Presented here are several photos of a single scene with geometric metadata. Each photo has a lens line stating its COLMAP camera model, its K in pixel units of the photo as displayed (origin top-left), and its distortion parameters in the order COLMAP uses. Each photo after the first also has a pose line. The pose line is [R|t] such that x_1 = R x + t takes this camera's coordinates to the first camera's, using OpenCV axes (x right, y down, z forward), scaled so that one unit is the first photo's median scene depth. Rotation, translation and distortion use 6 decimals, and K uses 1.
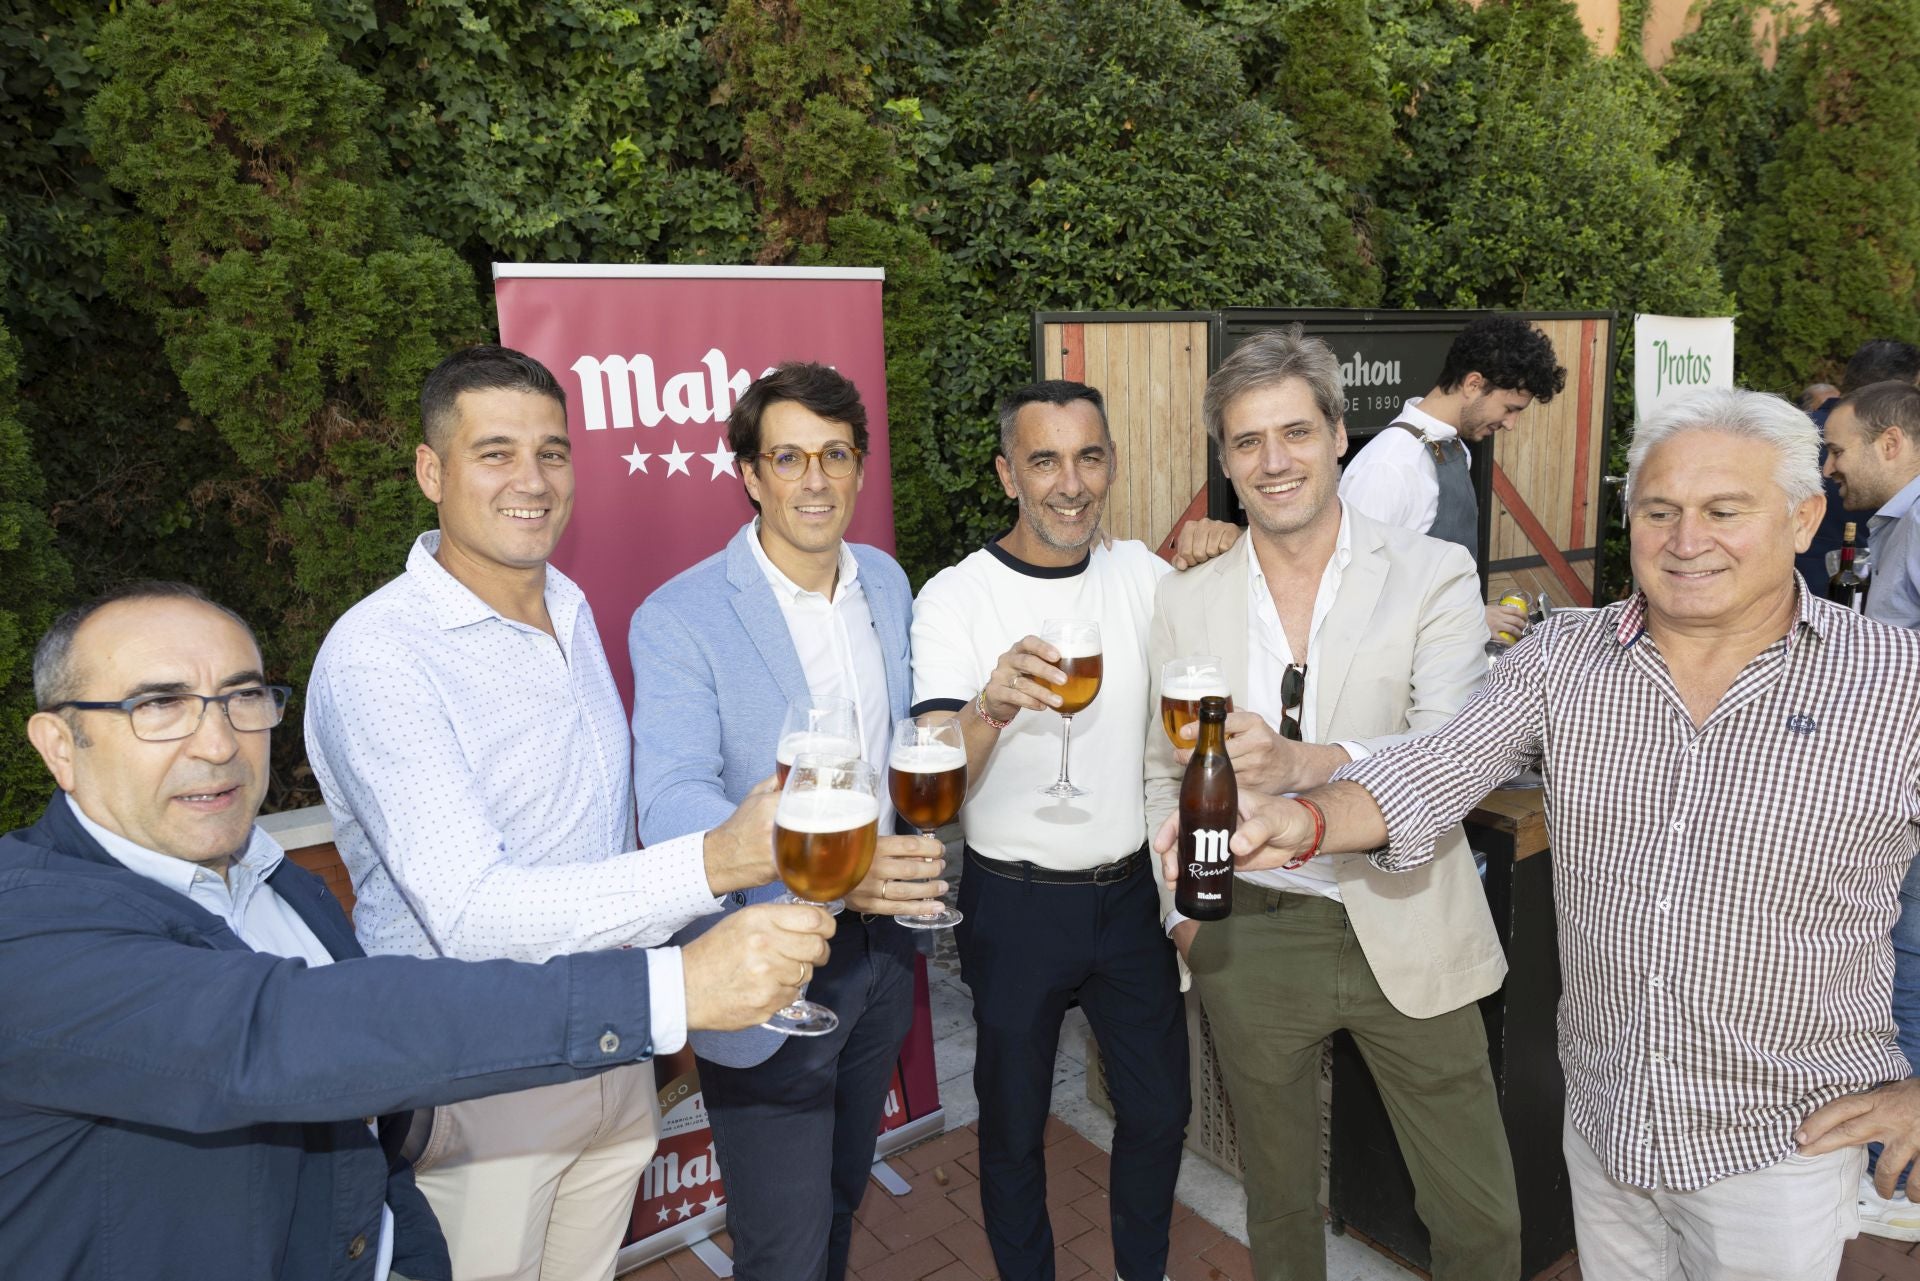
lens RADIAL K [[1303.6, 0, 960.0], [0, 1303.6, 640.5], [0, 0, 1]] dist [-0.010923, -0.009910]
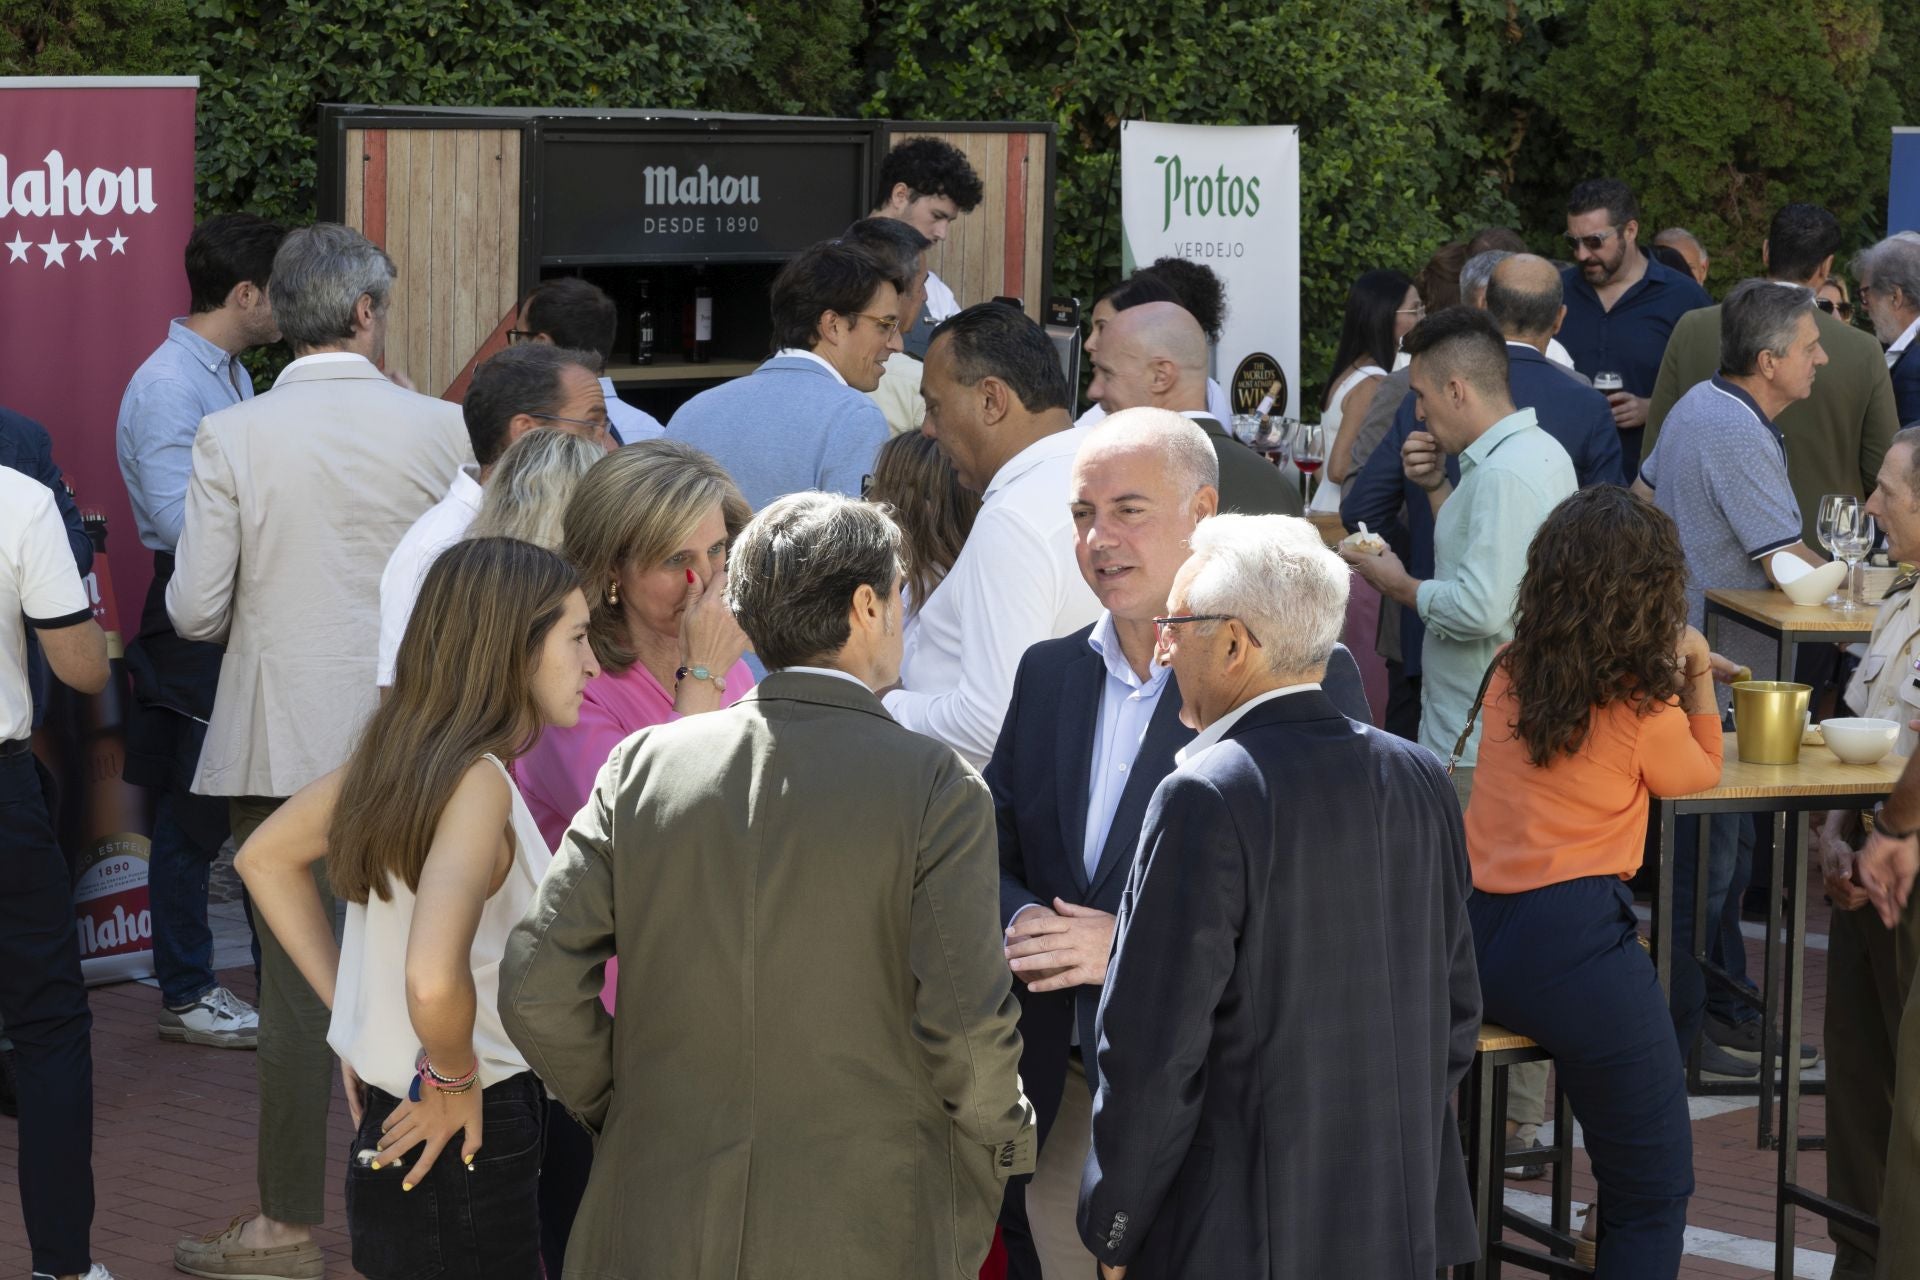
lens RADIAL K [[5441.3, 0, 994.1], [0, 5441.3, 639.7], [0, 0, 1]] dist [-0.001752, -0.401873]
pose [[0.975168, 0.040745, 0.217688, -0.226542], [-0.023657, 0.996471, -0.080534, 0.307910], [-0.220201, 0.073384, 0.972690, -2.062083]]
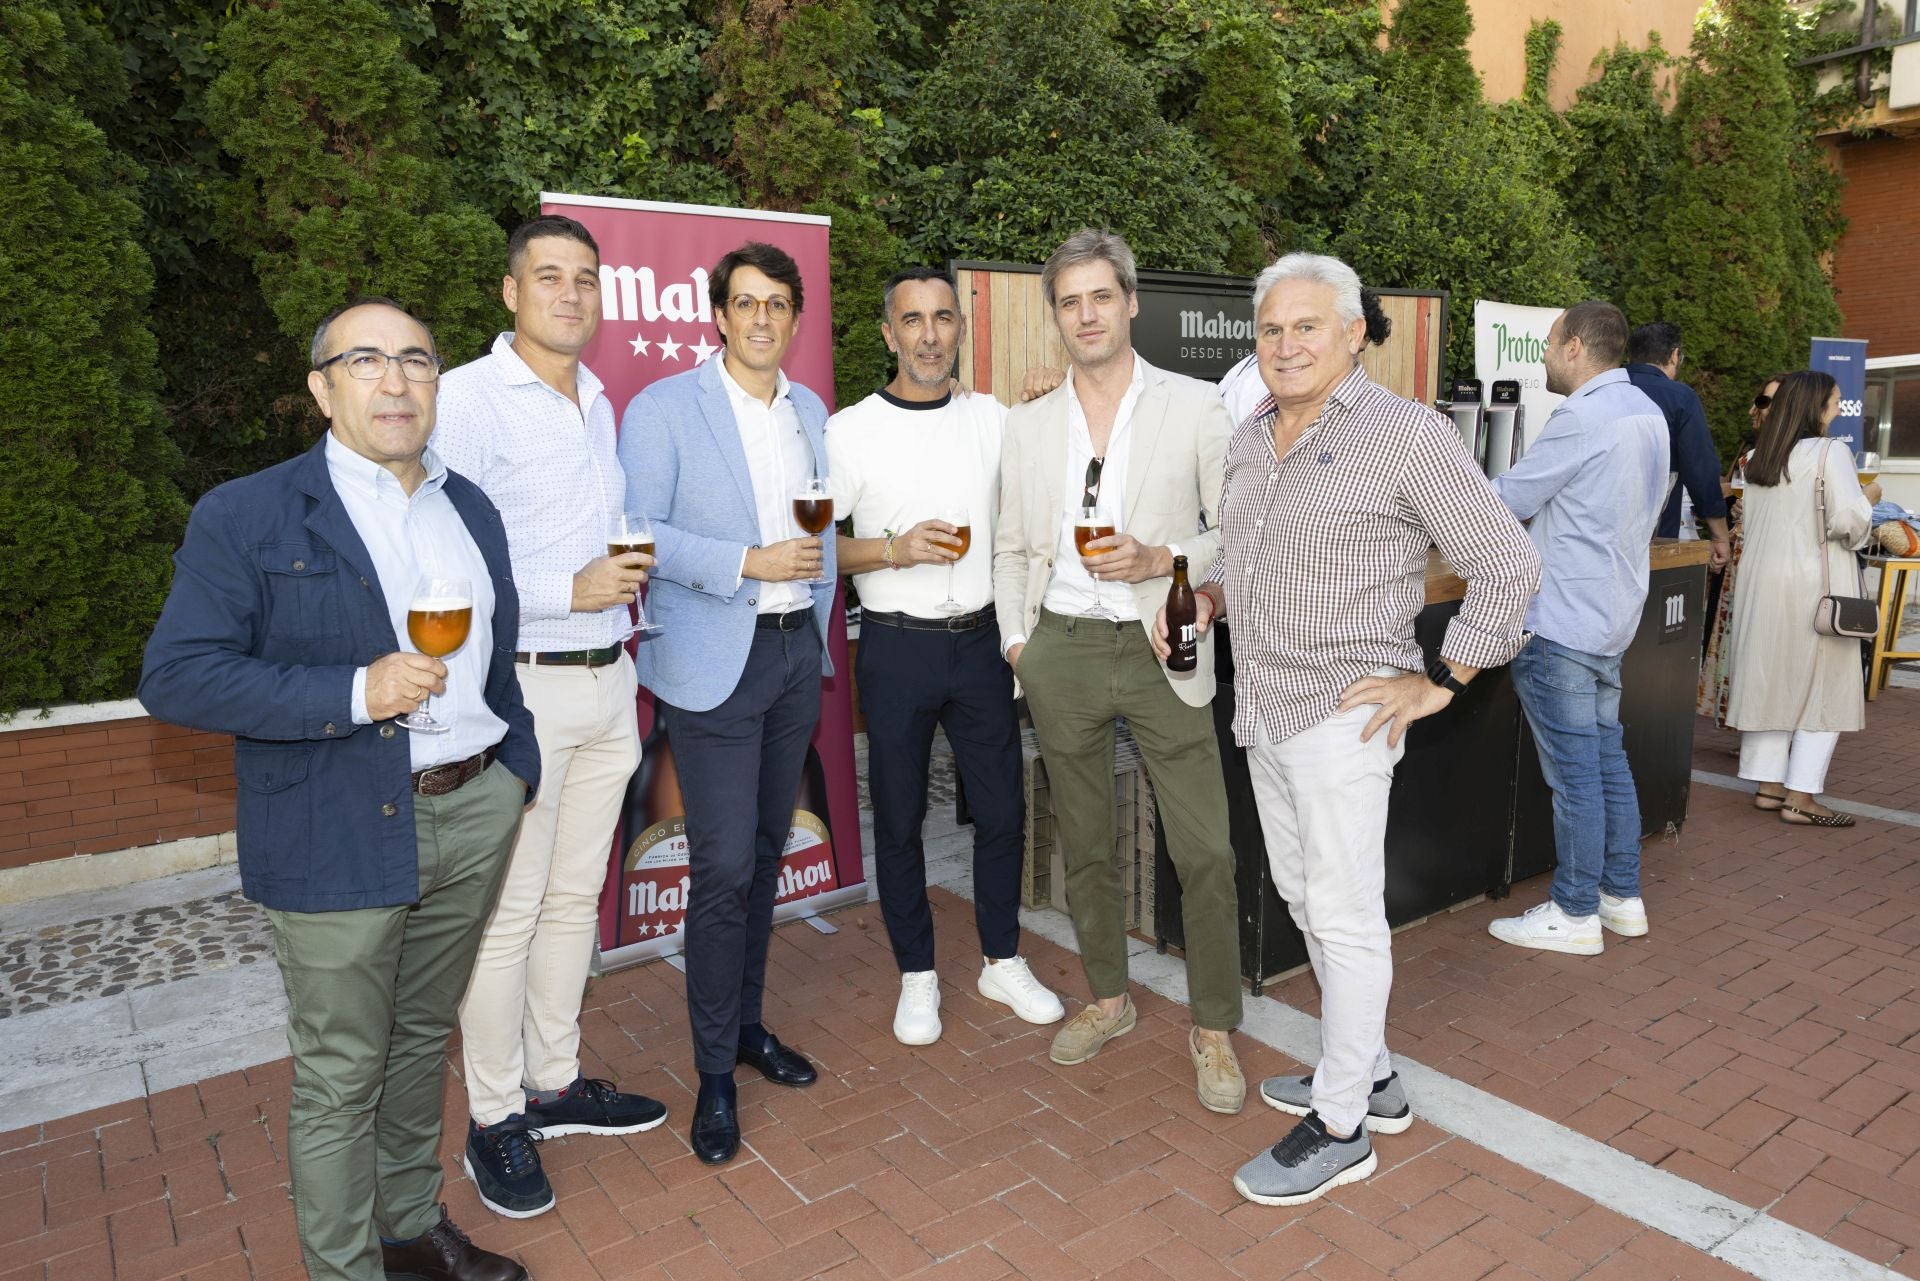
lens RADIAL K [[1301.5, 0, 965.1], [0, 1301.5, 637.7], [0, 0, 1]] dist [-0.003473, -0.021578]
pose [[0.999743, 0.019984, 0.010736, 0.044401], [-0.019627, 0.999283, -0.032374, 0.111292], [-0.011375, 0.032155, 0.999418, -0.188687]]
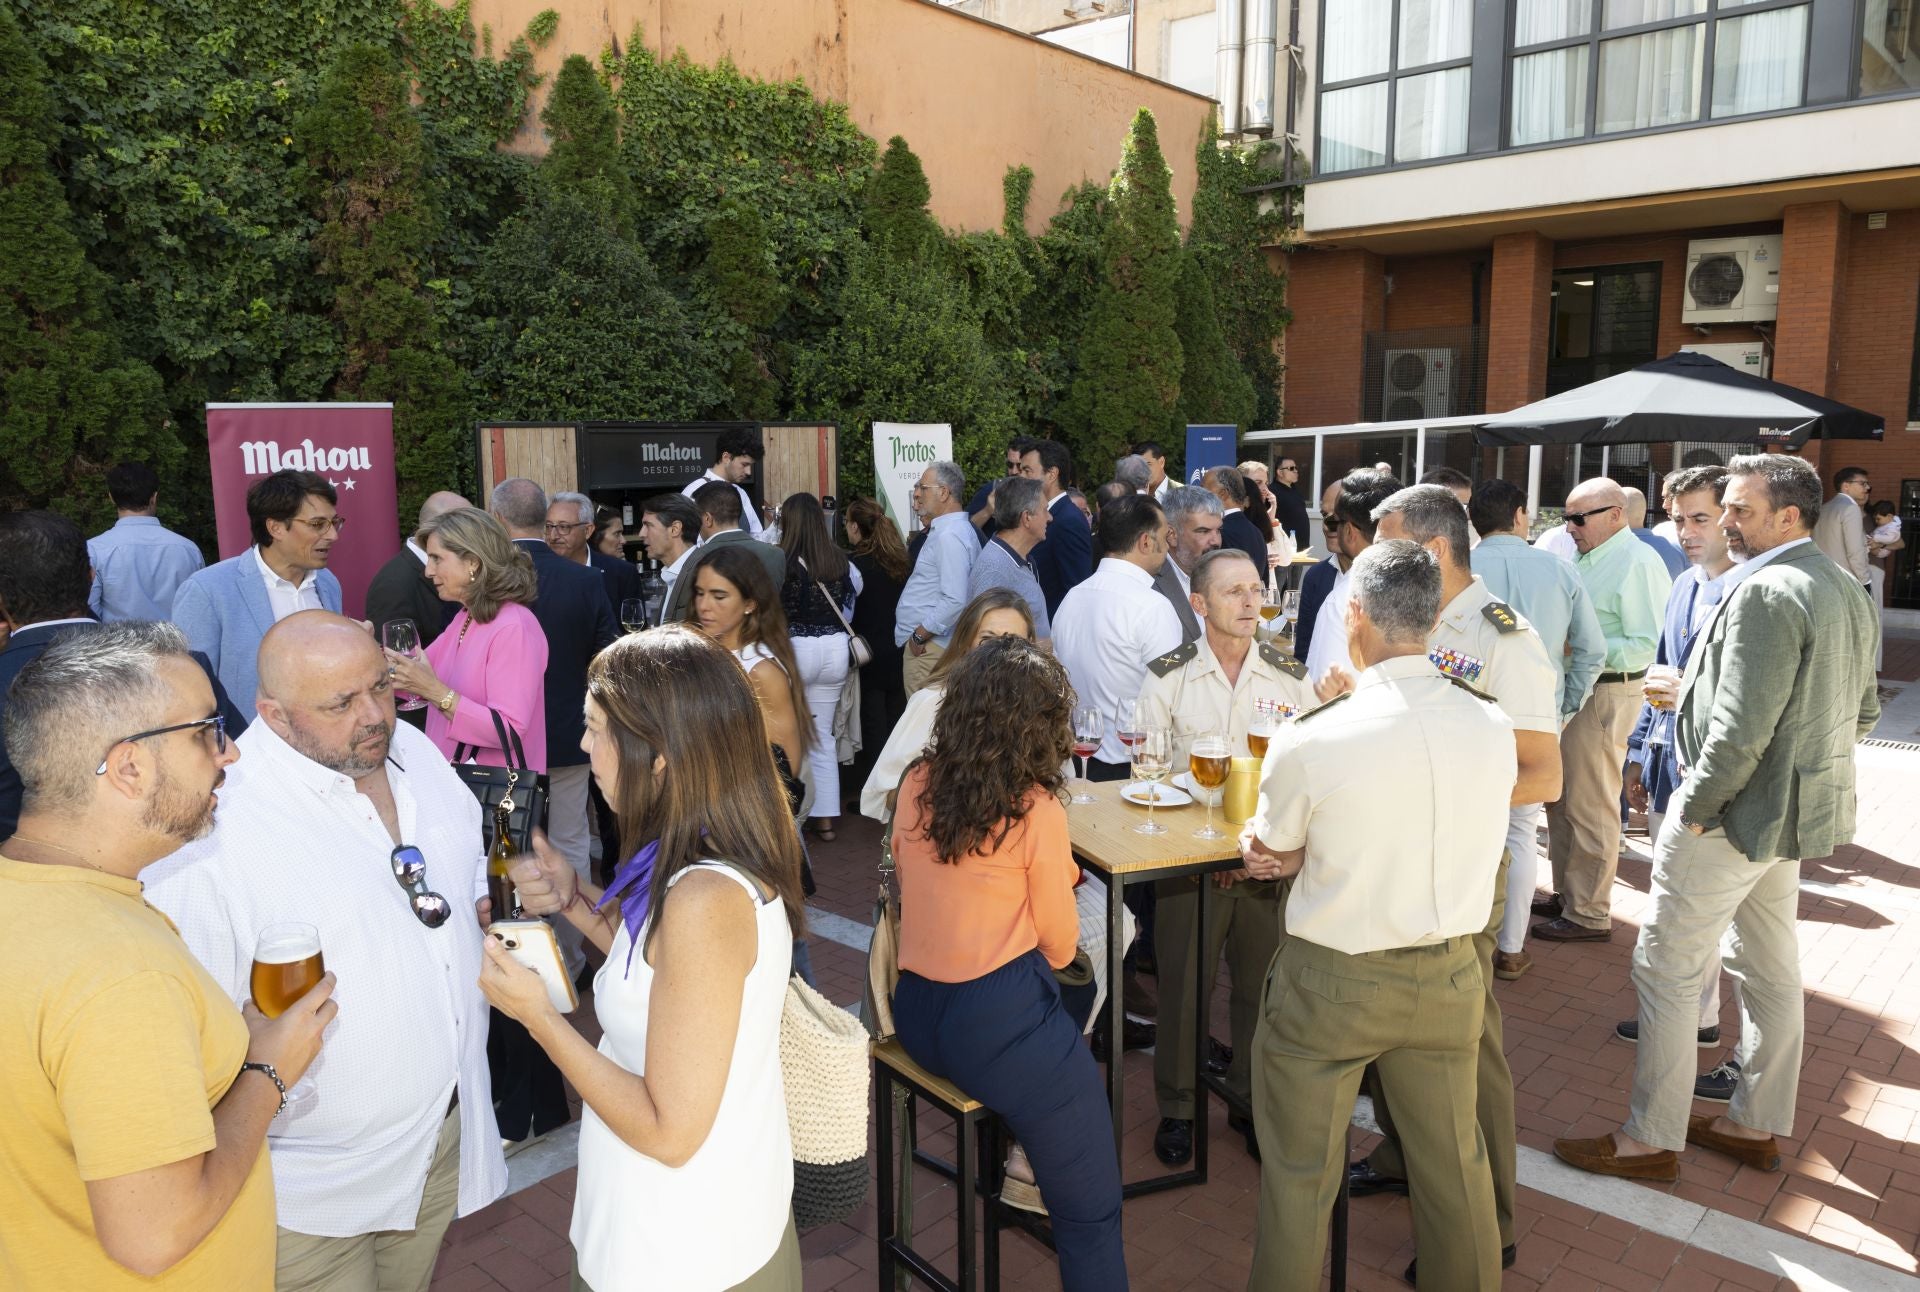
lens RADIAL K [[1390.1, 0, 948.2], [0, 1390.1, 631.1], [0, 0, 1]] dist [-0.019331, 0.006267]
pose [[0.973961, 0.001641, 0.226712, 0.196271], [0.010258, 0.998631, -0.051297, 0.135600], [-0.226485, 0.052287, 0.972610, -0.878326]]
